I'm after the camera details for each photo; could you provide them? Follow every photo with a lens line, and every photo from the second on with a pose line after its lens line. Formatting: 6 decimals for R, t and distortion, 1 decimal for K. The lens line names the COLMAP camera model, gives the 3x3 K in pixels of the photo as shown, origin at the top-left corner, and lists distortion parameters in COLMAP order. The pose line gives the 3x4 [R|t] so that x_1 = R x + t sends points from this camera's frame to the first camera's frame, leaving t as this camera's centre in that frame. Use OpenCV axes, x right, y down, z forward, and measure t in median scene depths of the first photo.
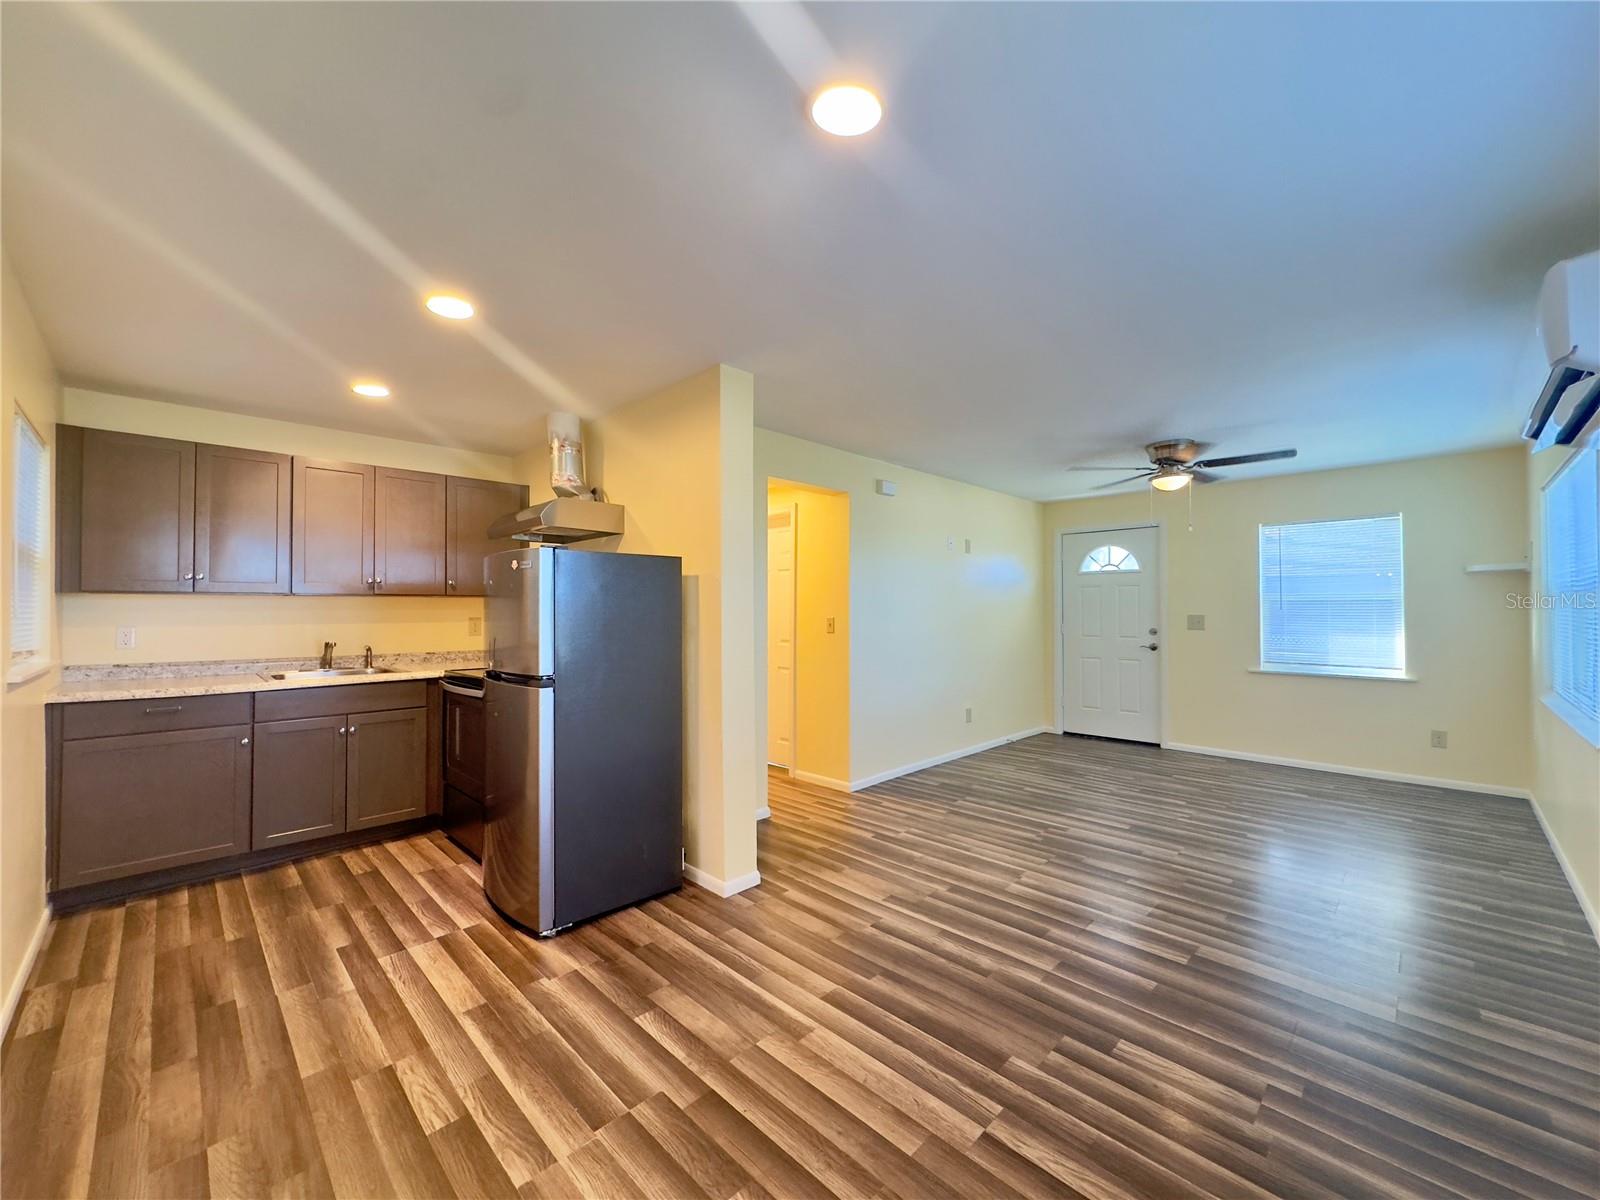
lens RADIAL K [[640.0, 0, 798.9], [0, 640.0, 601.8], [0, 0, 1]] dist [-0.000979, -0.000868]
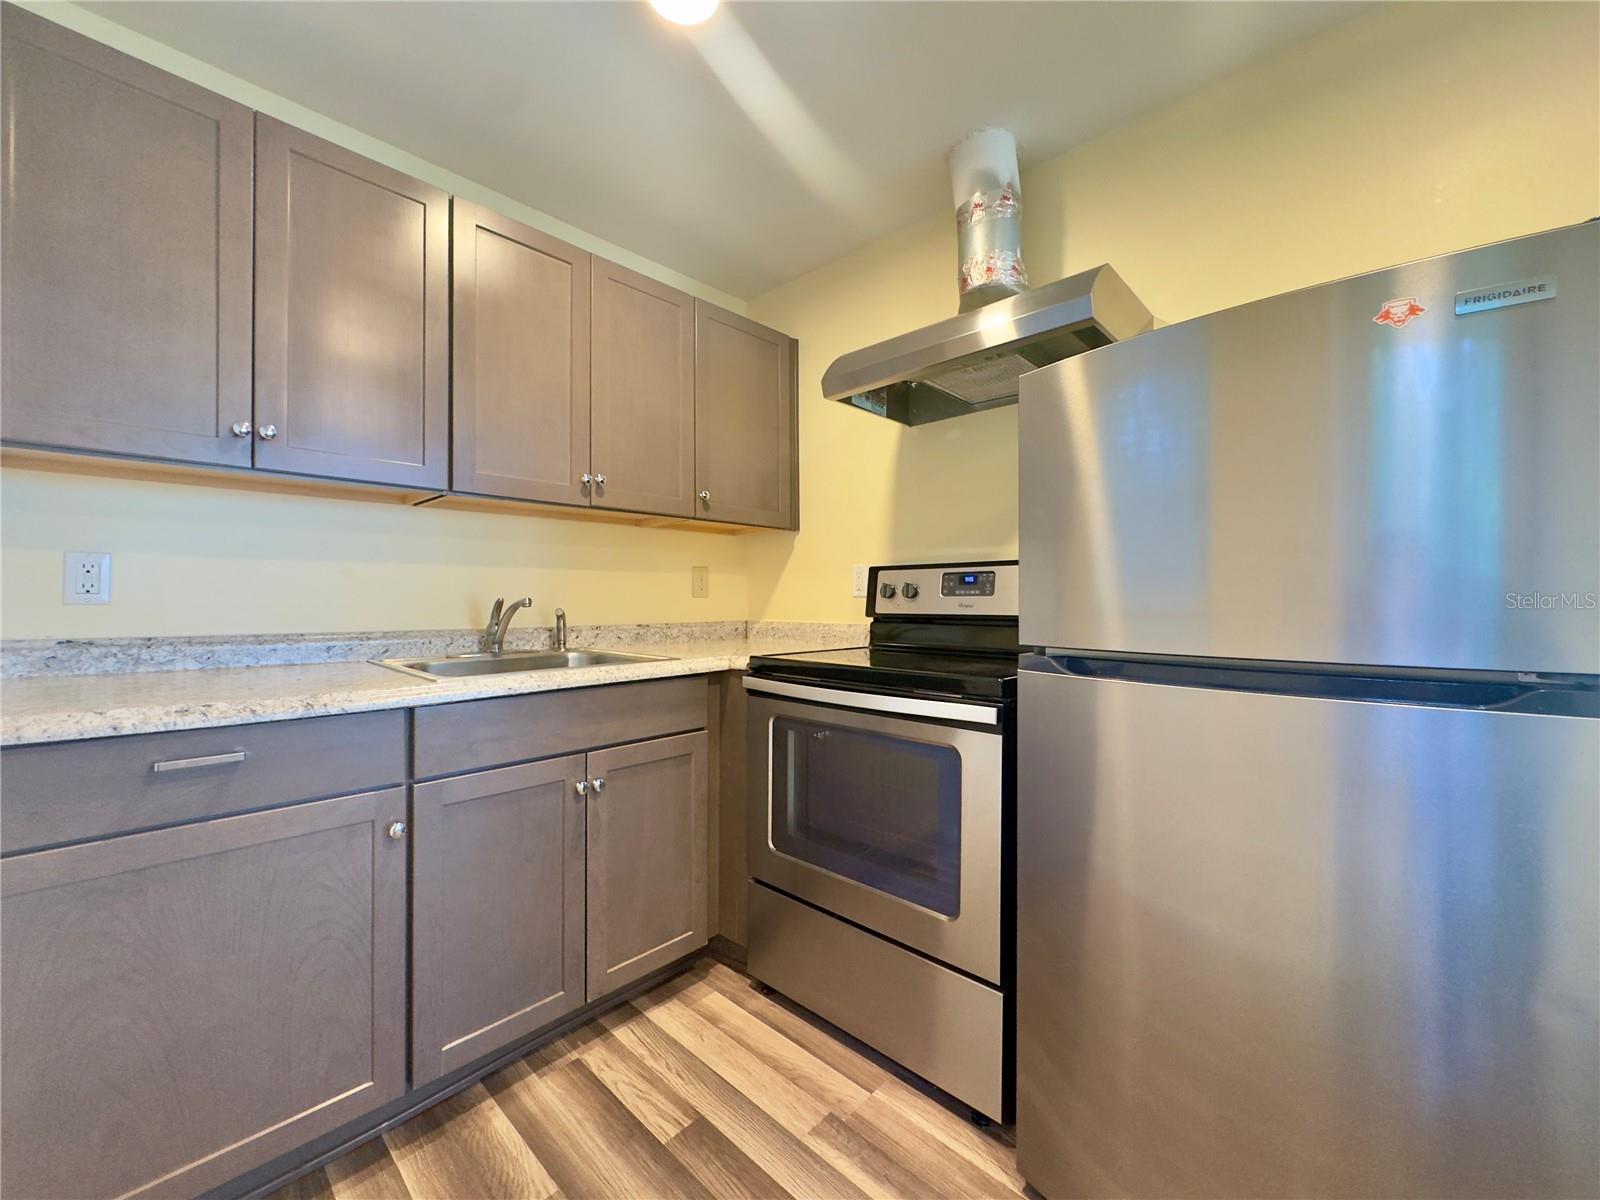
lens RADIAL K [[640.0, 0, 796.4], [0, 640.0, 604.0], [0, 0, 1]] dist [-0.000979, -0.000868]
pose [[0.999641, 0.005485, 0.026222, -0.571013], [-0.006091, 0.999714, 0.023112, 0.059079], [-0.026088, -0.023263, 0.999389, 0.540803]]
